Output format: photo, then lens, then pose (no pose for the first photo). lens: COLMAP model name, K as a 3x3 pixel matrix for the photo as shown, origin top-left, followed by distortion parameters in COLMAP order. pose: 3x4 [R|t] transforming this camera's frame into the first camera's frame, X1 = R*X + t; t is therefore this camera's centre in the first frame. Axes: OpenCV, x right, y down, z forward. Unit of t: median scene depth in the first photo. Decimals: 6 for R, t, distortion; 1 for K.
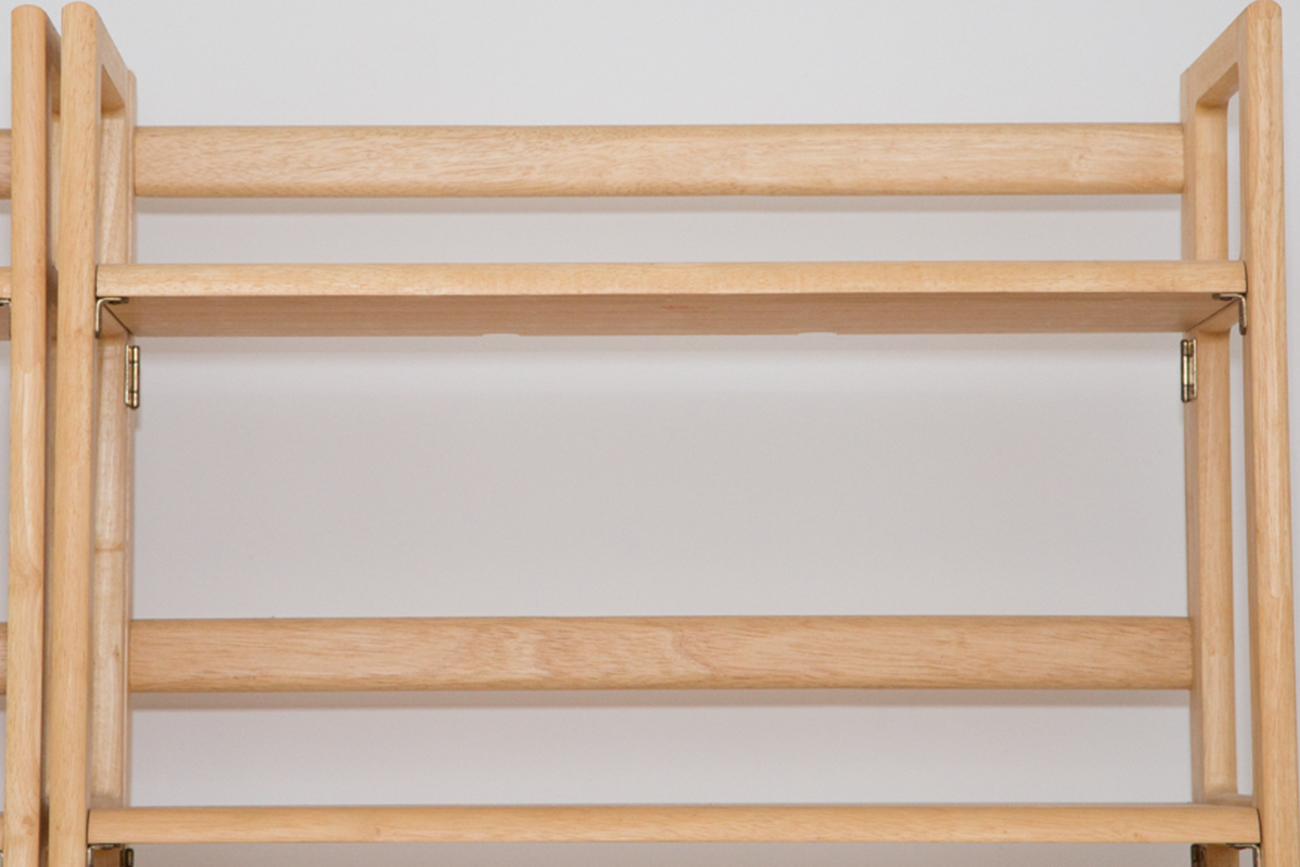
lens RADIAL K [[3394.5, 0, 650.0], [0, 3394.5, 433.5], [0, 0, 1]] dist [0.078133, 0.720741]
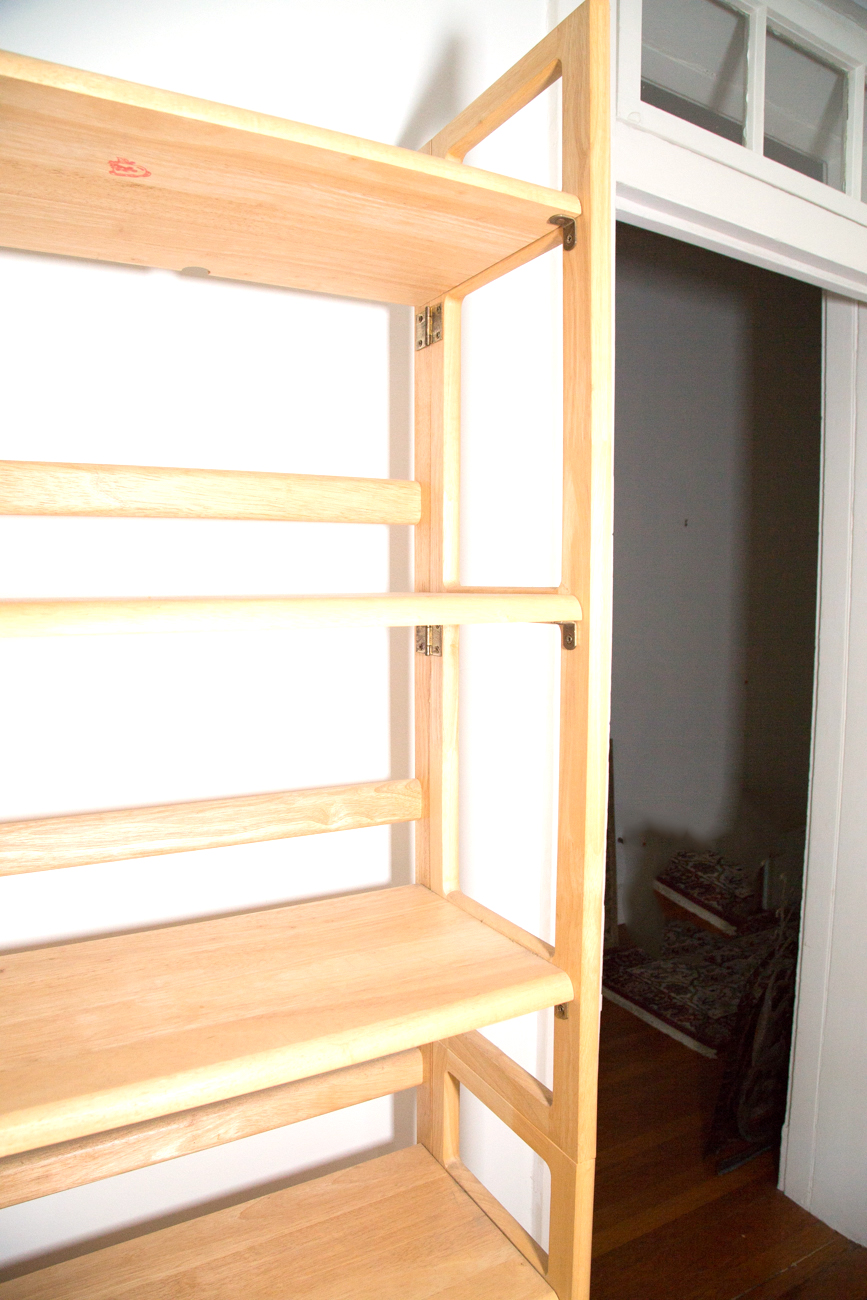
lens RADIAL K [[866.5, 0, 433.5], [0, 866.5, 650.0], [0, 0, 1]] dist [-0.131395, 0.086847]
pose [[0.887406, -0.036675, 0.459527, -0.030235], [-0.042384, 0.986117, 0.160550, 0.067781], [-0.459036, -0.161950, 0.873532, 0.624553]]
